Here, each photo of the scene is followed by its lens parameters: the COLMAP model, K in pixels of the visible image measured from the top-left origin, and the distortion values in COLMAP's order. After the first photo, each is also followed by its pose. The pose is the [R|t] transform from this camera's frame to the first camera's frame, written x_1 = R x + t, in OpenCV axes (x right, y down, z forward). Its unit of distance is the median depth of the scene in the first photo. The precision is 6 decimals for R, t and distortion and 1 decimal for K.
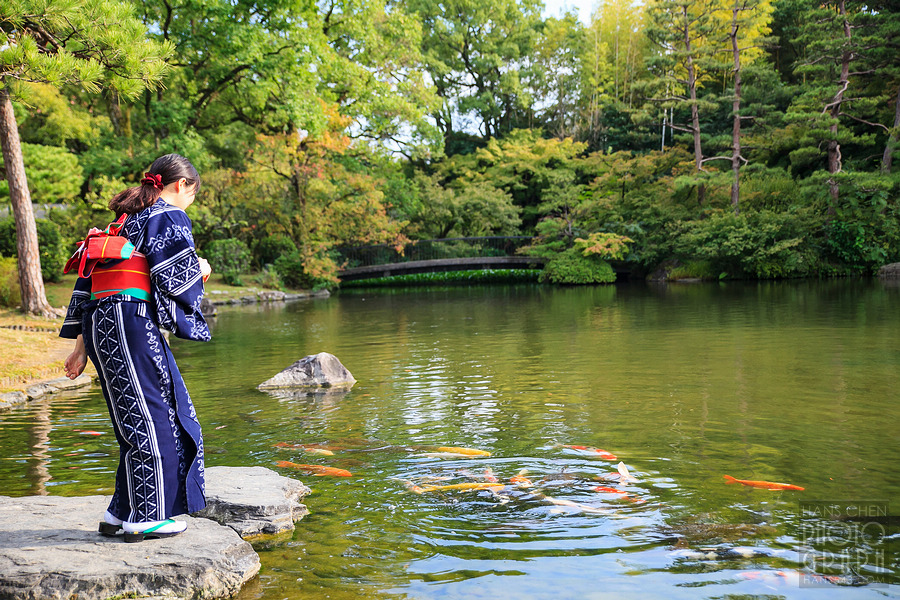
lens RADIAL K [[1138.8, 0, 450.0], [0, 1138.8, 300.0], [0, 0, 1]] dist [0.014814, 0.031865]
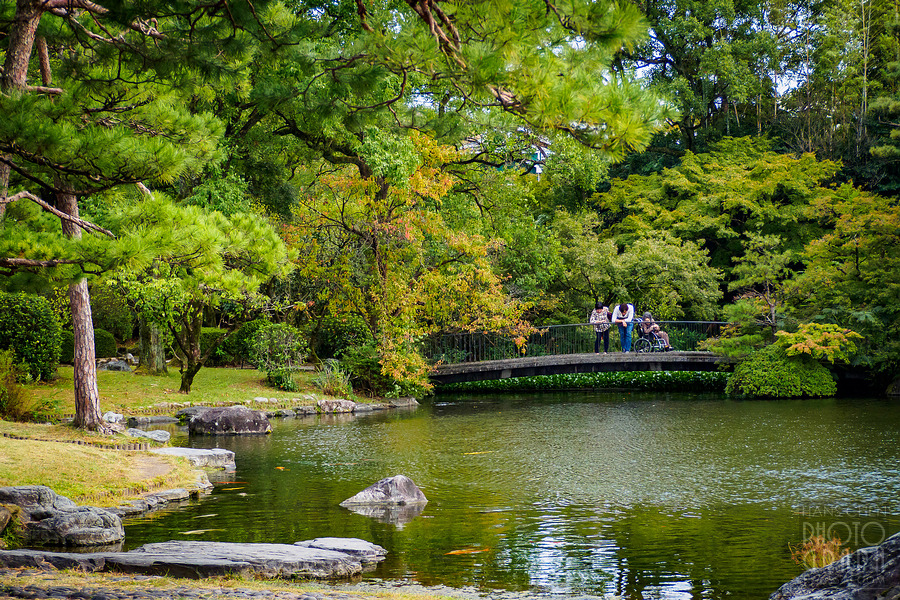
lens RADIAL K [[2092.5, 0, 450.0], [0, 2092.5, 300.0], [0, 0, 1]] dist [-0.199999, 0.017692]
pose [[0.995364, 0.018178, -0.094444, 0.031648], [-0.022909, 0.998524, -0.049247, -0.006212], [0.093410, 0.051182, 0.994311, -0.257130]]
